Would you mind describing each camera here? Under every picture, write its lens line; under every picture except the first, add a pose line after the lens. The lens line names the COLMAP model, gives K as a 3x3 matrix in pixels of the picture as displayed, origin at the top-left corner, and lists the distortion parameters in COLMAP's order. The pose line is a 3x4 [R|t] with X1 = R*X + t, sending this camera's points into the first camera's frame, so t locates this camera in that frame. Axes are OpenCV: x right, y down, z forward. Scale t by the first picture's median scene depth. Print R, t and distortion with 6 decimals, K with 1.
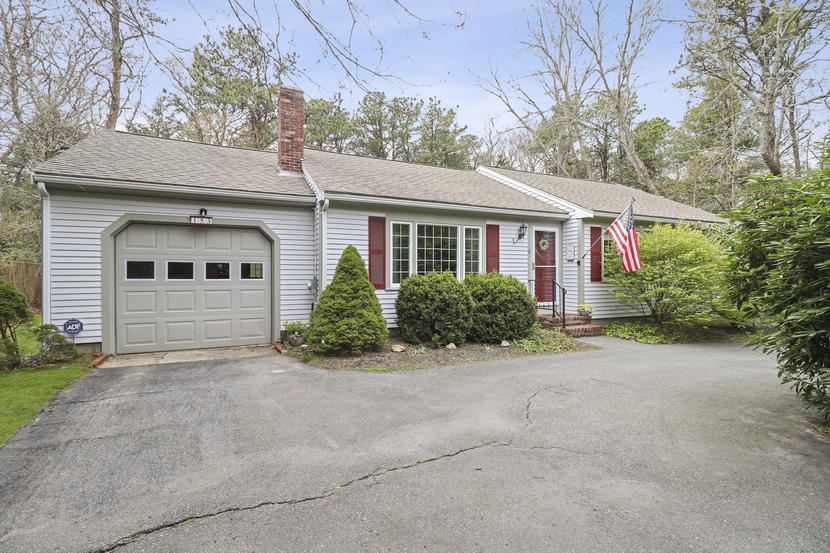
lens RADIAL K [[385.8, 0, 413.7], [0, 385.8, 282.2], [0, 0, 1]] dist [0.005745, -0.009316]
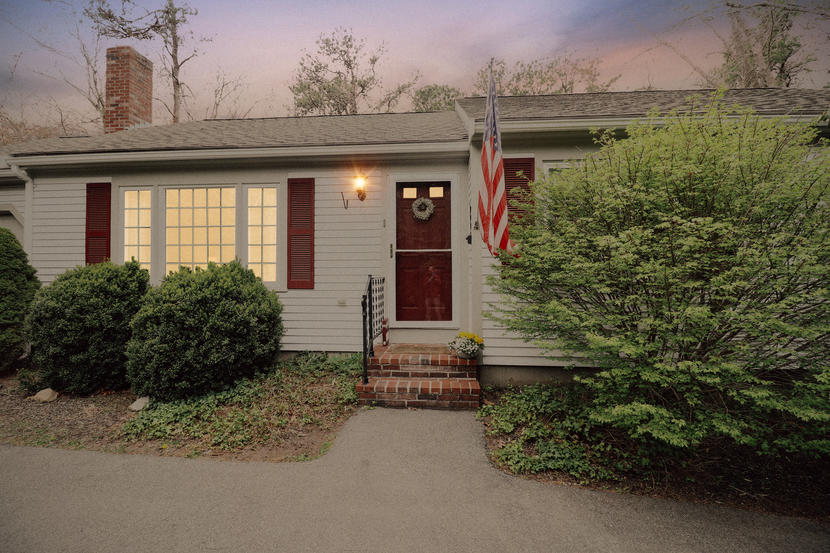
lens RADIAL K [[385.8, 0, 415.1], [0, 385.8, 276.7], [0, 0, 1]] dist [0.005745, -0.009316]
pose [[0.865504, -0.001517, -0.500899, 0.723057], [-0.007875, 0.999831, -0.016635, 0.002173], [0.500840, 0.018342, 0.865346, 0.687537]]
